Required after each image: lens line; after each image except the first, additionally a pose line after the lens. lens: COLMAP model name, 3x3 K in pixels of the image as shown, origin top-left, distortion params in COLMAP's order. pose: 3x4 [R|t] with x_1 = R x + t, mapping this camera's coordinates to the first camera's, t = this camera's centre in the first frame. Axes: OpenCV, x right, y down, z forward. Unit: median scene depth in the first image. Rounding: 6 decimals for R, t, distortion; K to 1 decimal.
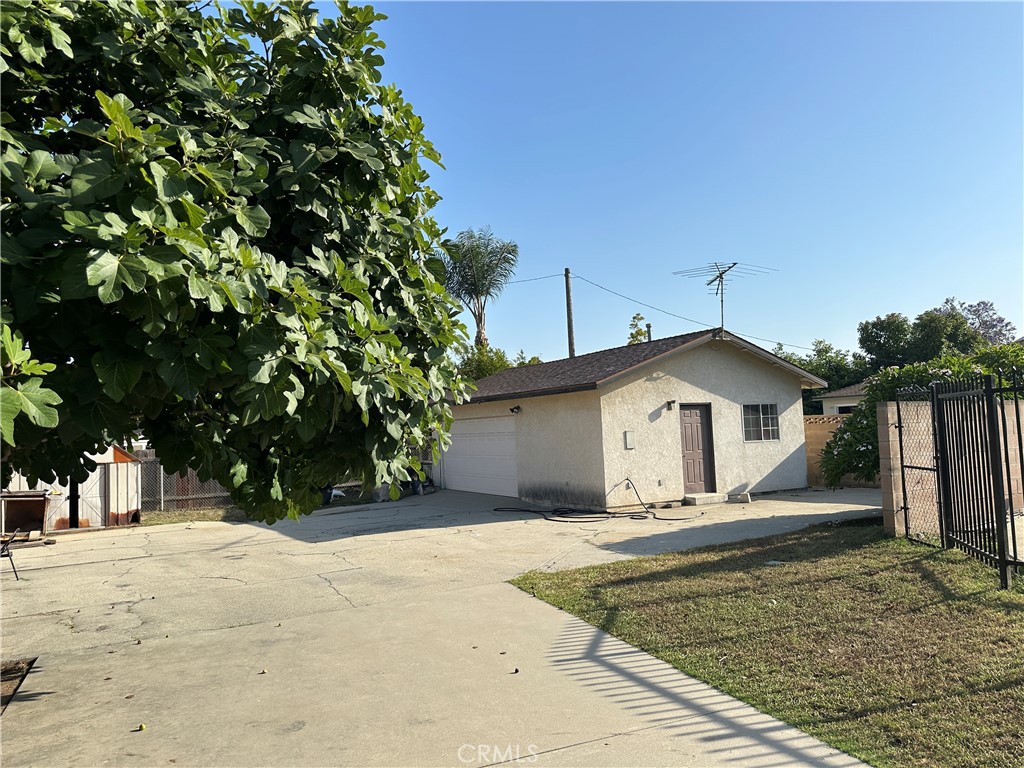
lens RADIAL K [[717.6, 0, 512.0], [0, 717.6, 384.0], [0, 0, 1]] dist [0.003871, -0.033534]
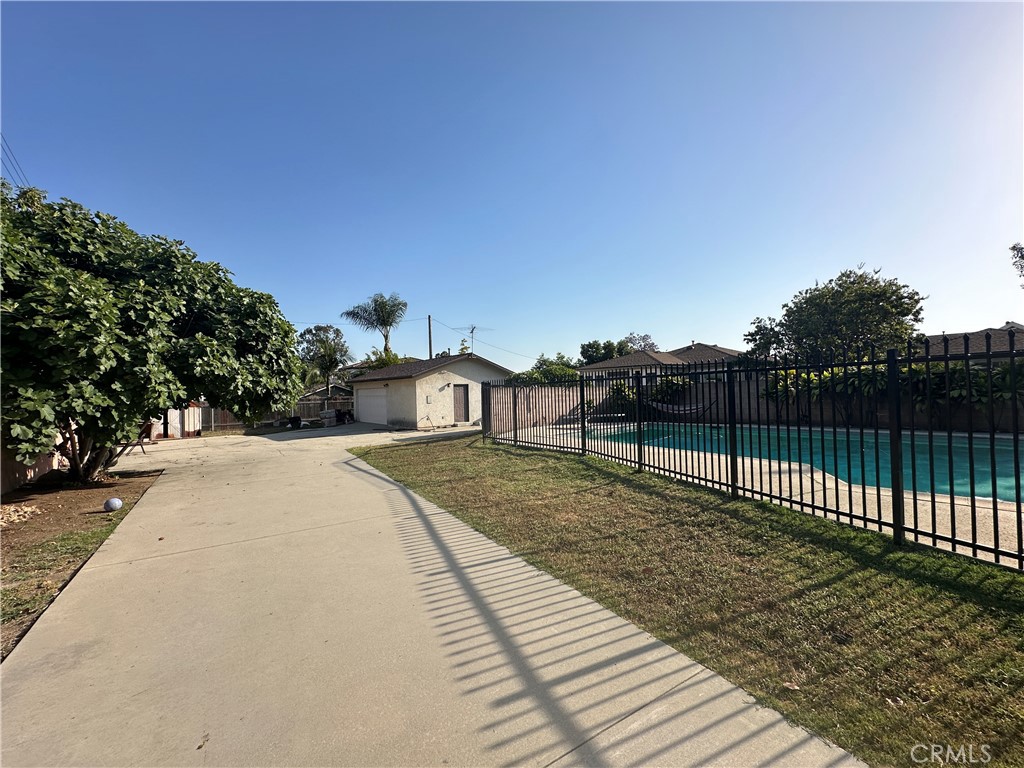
lens RADIAL K [[424.1, 0, 512.0], [0, 424.1, 384.0], [0, 0, 1]] dist [-0.002572, -0.000059]
pose [[0.987158, 0.018487, 0.158677, 0.200758], [-0.025729, 0.998713, 0.043707, -0.039352], [-0.157664, -0.047228, 0.986363, -0.400546]]
